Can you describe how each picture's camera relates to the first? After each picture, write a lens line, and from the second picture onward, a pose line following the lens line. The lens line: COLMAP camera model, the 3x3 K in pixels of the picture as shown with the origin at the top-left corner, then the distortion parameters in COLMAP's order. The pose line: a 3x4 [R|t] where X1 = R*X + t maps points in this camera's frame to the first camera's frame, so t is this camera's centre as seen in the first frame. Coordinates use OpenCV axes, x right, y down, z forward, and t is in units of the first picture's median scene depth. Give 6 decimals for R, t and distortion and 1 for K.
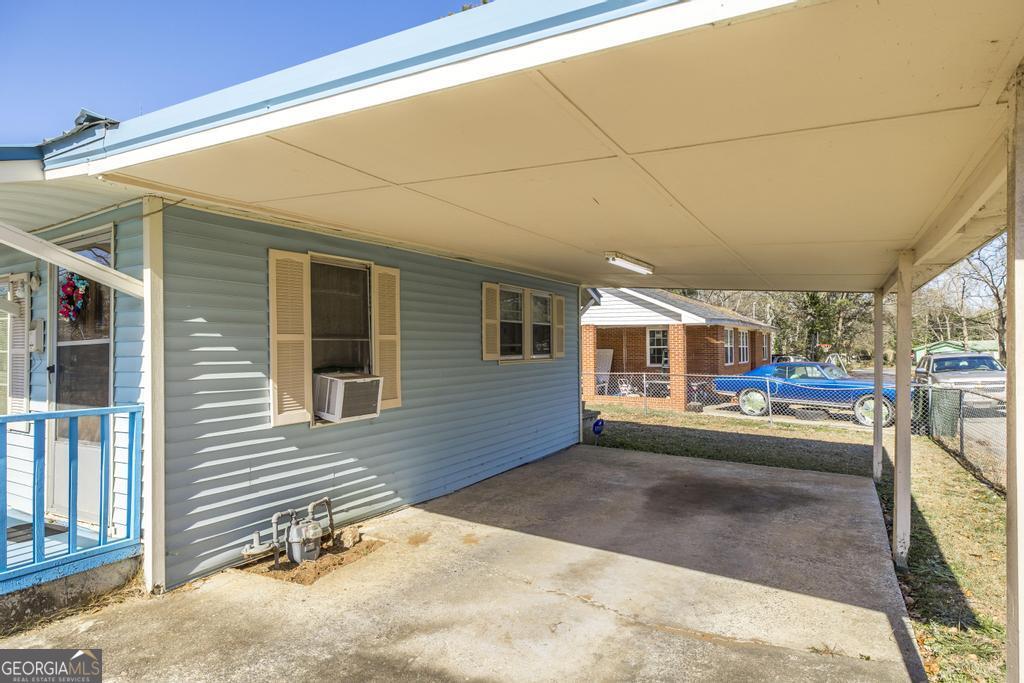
lens RADIAL K [[549.8, 0, 510.6], [0, 549.8, 345.3], [0, 0, 1]] dist [0.003873, 0.000333]
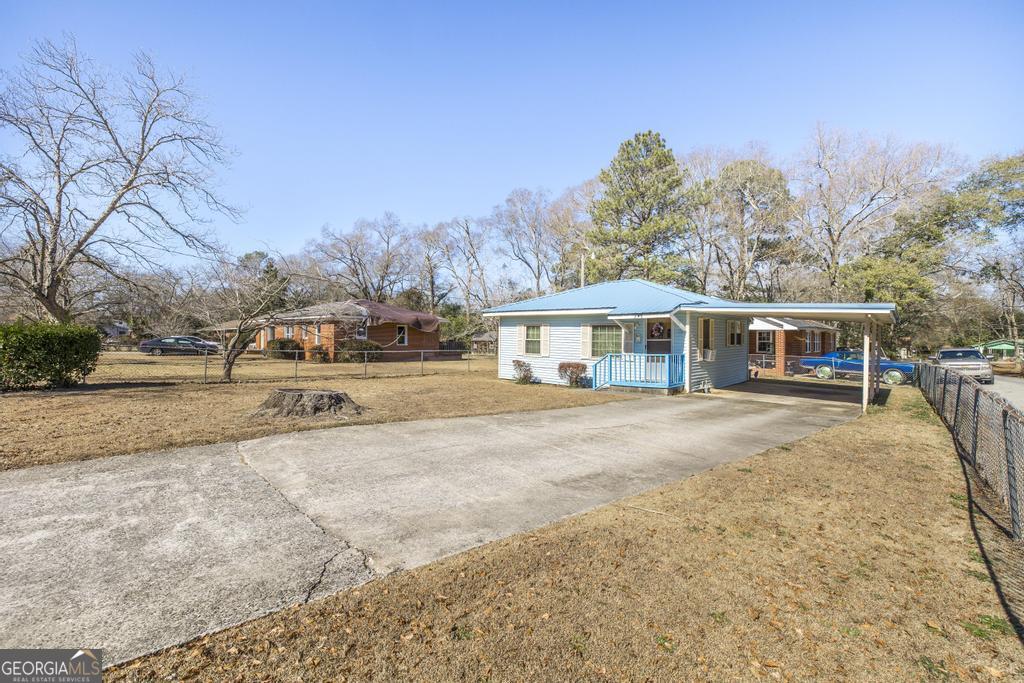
lens RADIAL K [[441.0, 0, 513.8], [0, 441.0, 339.2], [0, 0, 1]] dist [-0.002220, -0.000191]
pose [[0.981808, 0.017017, -0.189114, -0.311383], [-0.015298, 0.999827, 0.010548, -0.008110], [0.189261, -0.007463, 0.981898, -0.663206]]
